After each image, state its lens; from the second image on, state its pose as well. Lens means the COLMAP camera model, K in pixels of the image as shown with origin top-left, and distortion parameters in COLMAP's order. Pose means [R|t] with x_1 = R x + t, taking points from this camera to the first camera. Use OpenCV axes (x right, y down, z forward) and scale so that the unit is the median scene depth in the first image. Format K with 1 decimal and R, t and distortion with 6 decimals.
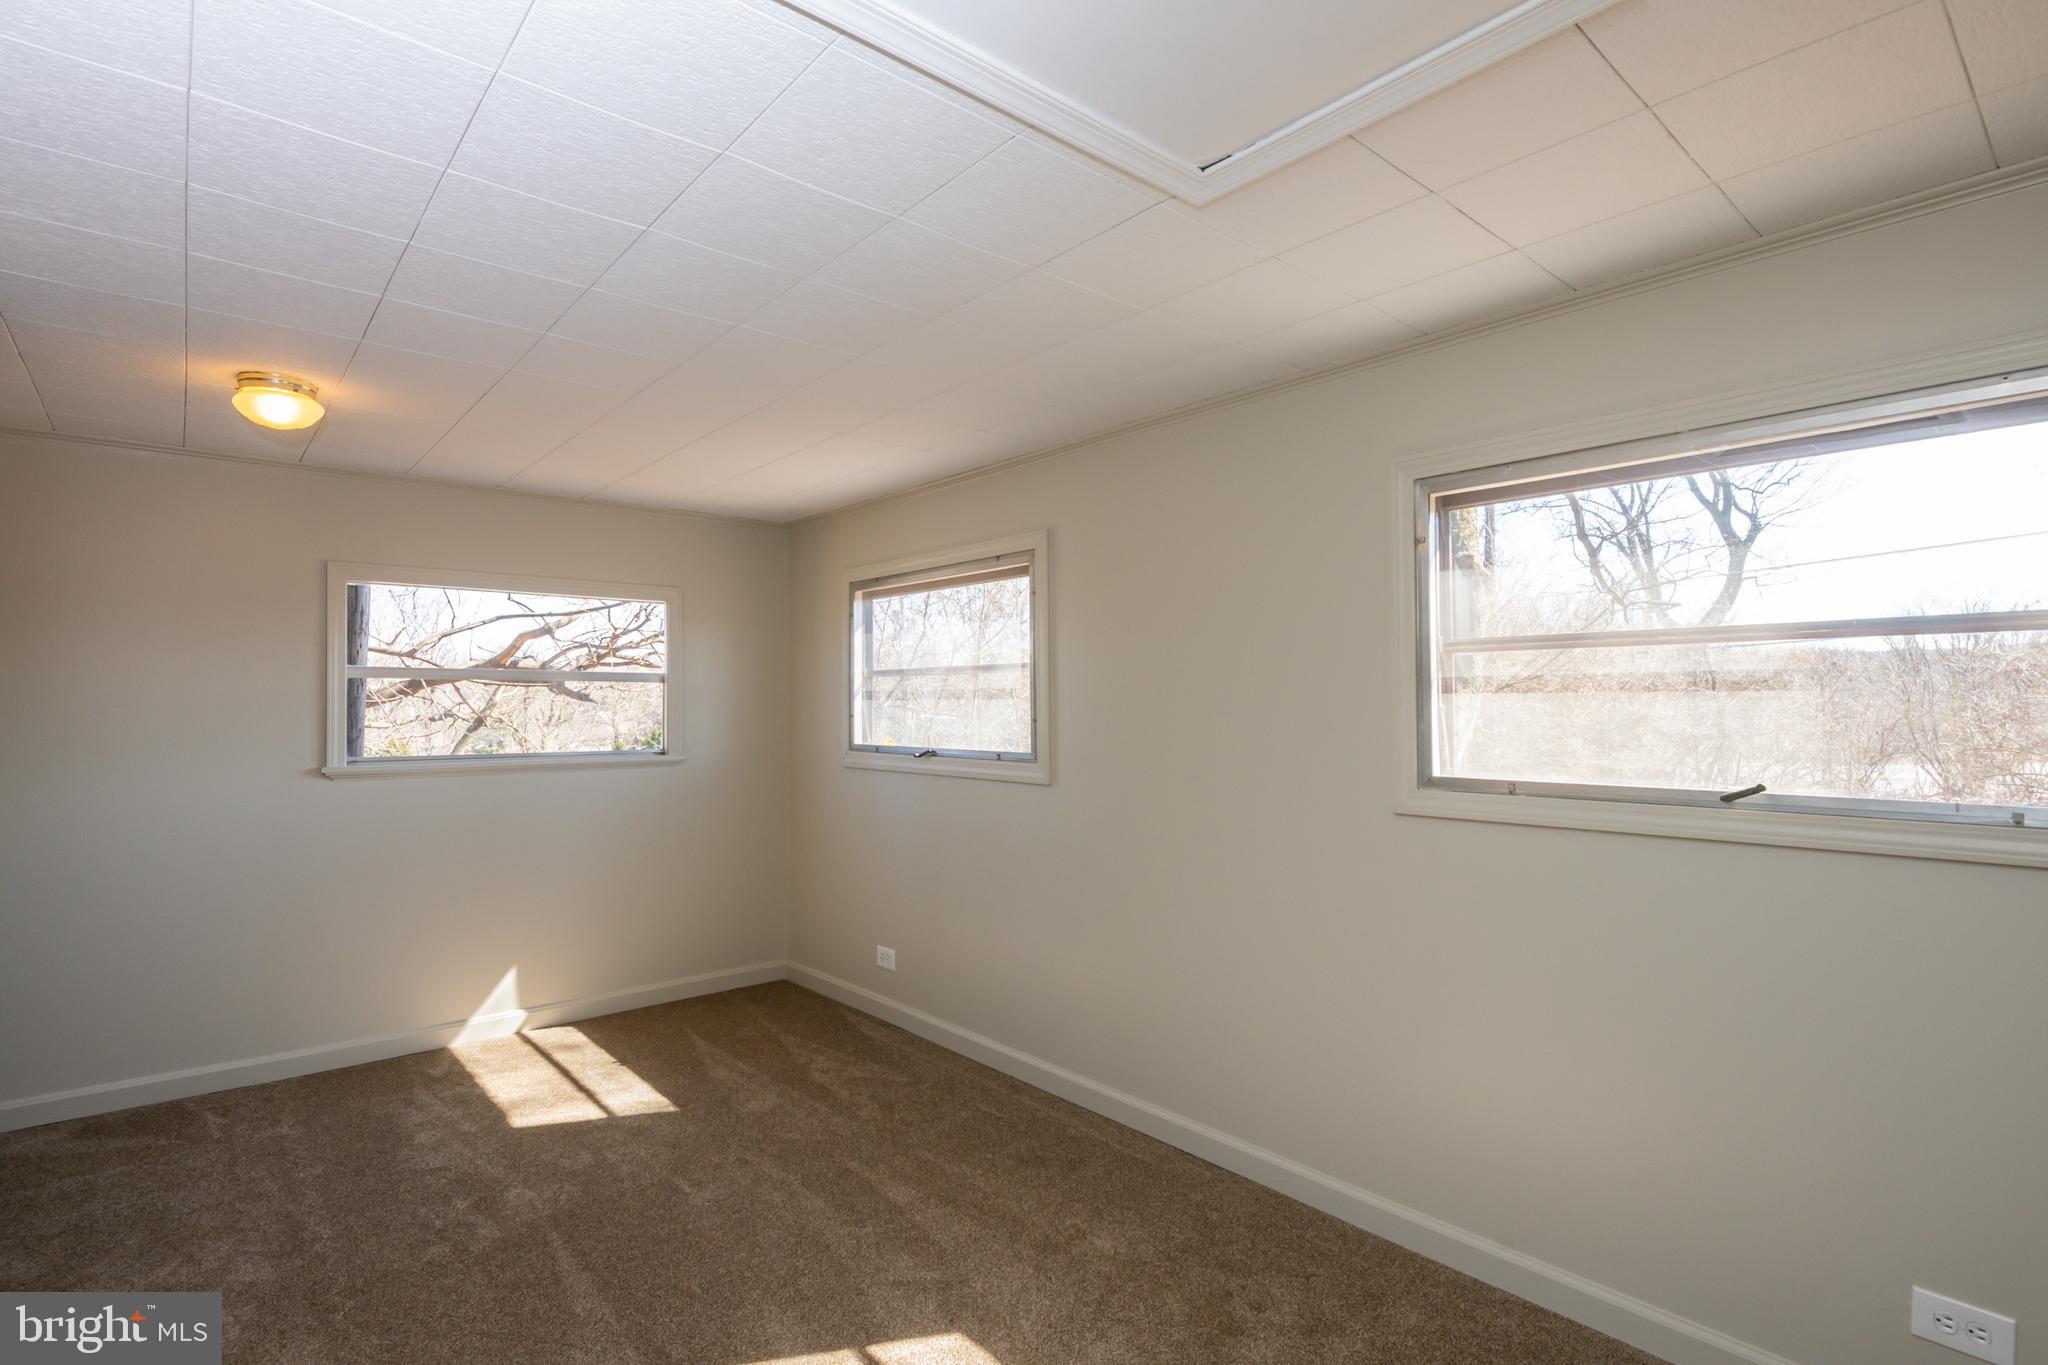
lens RADIAL K [[1000.3, 0, 1015.6], [0, 1000.3, 688.9], [0, 0, 1]] dist [0.006845, 0.000384]
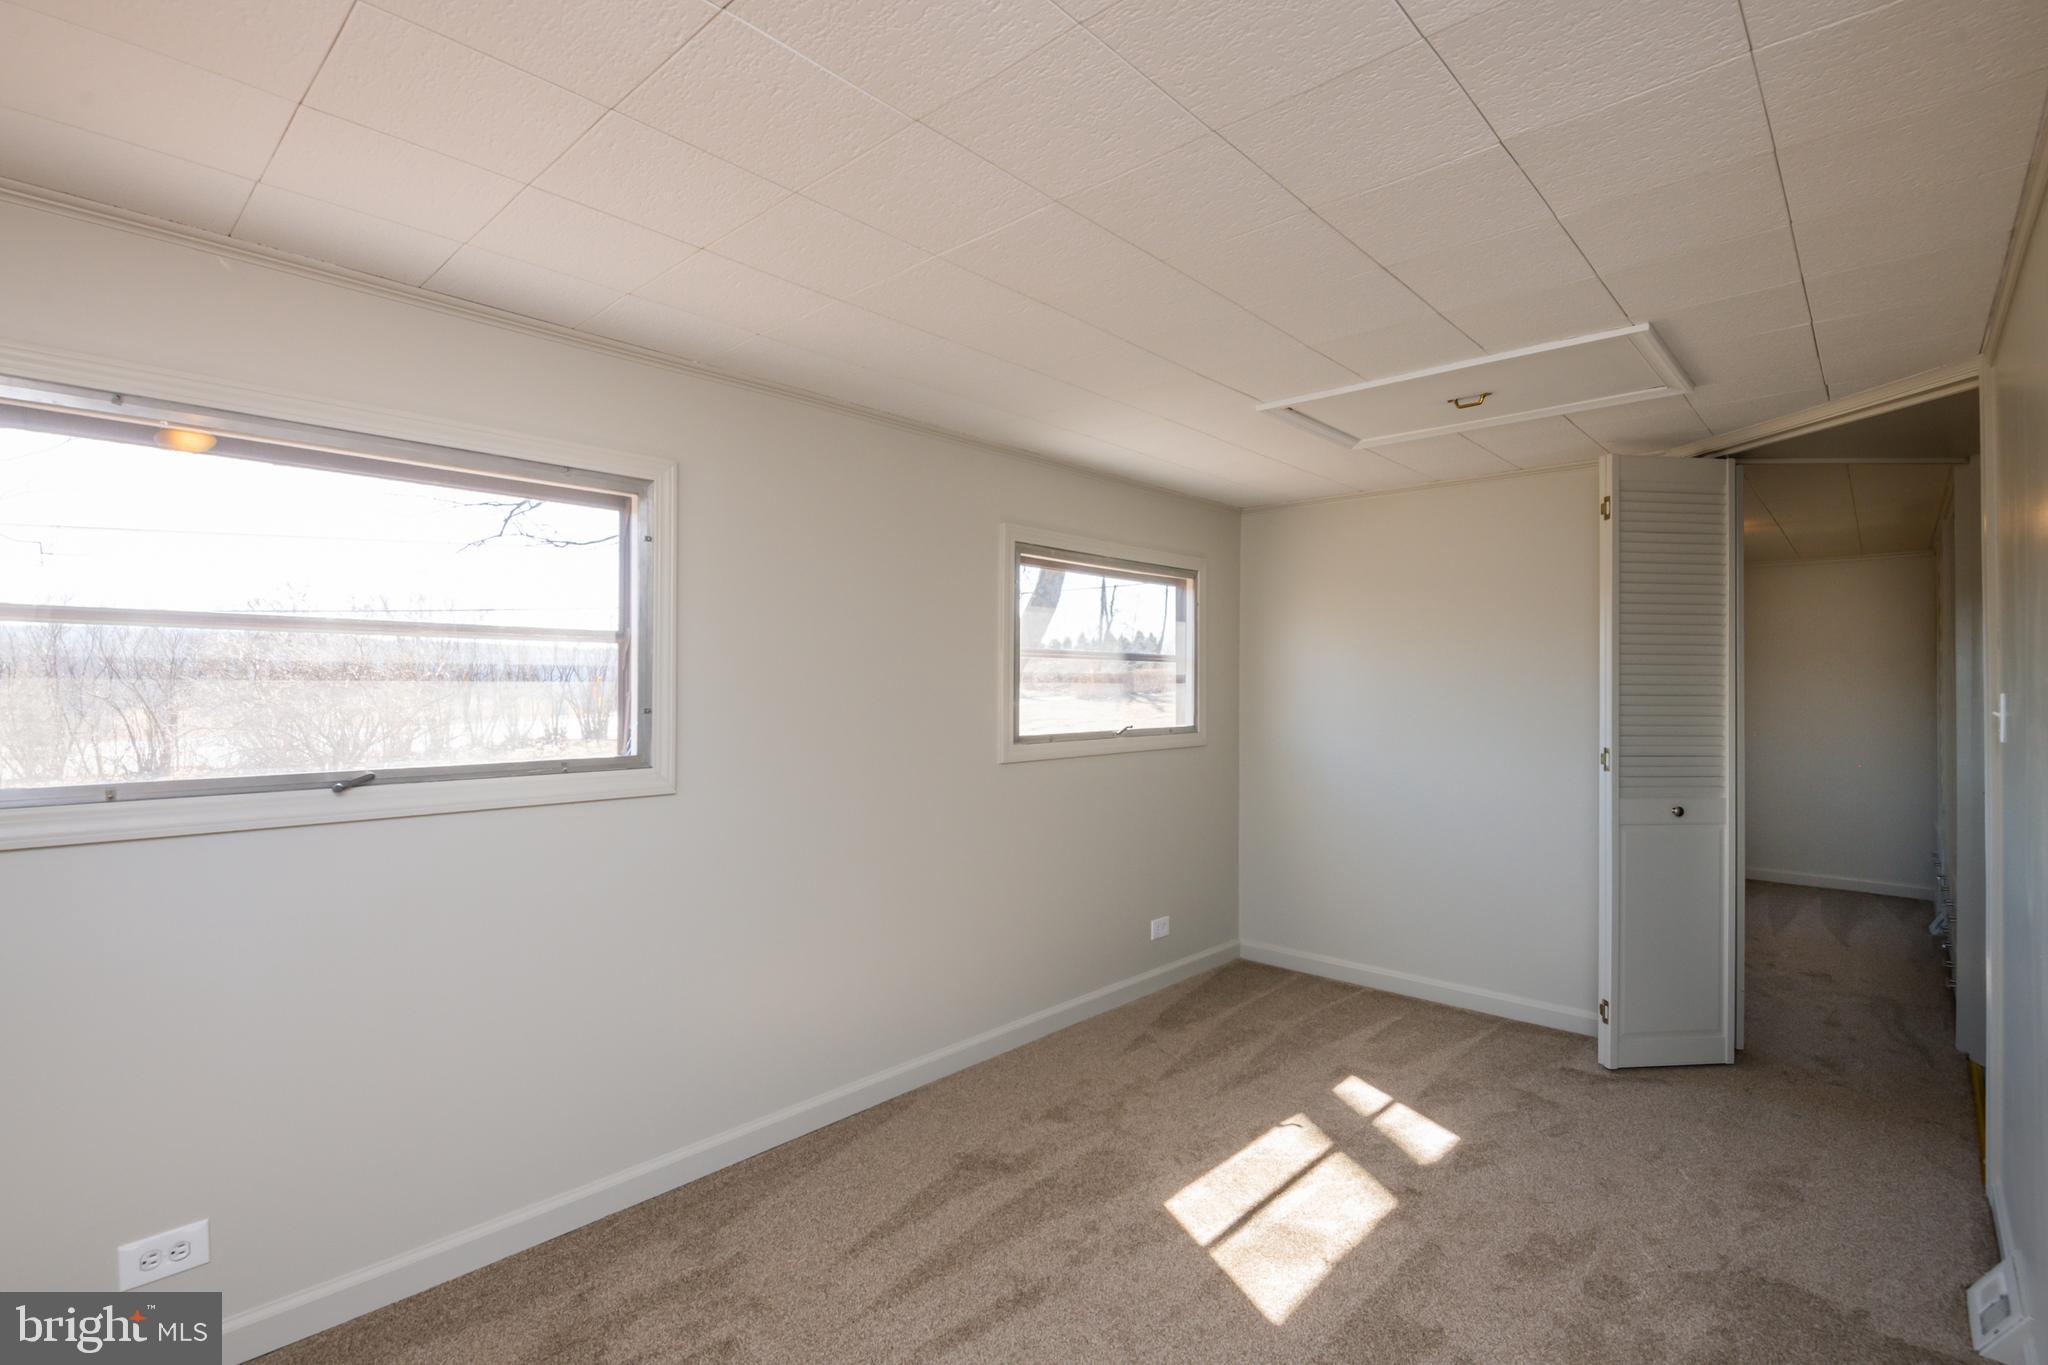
lens RADIAL K [[945.4, 0, 1013.0], [0, 945.4, 678.9], [0, 0, 1]] dist [-0.017771, -0.001988]
pose [[-0.109383, 0.012700, 0.993919, -0.951618], [-0.012787, 0.999818, -0.014183, 0.019157], [-0.993917, -0.014261, -0.109201, 1.090196]]
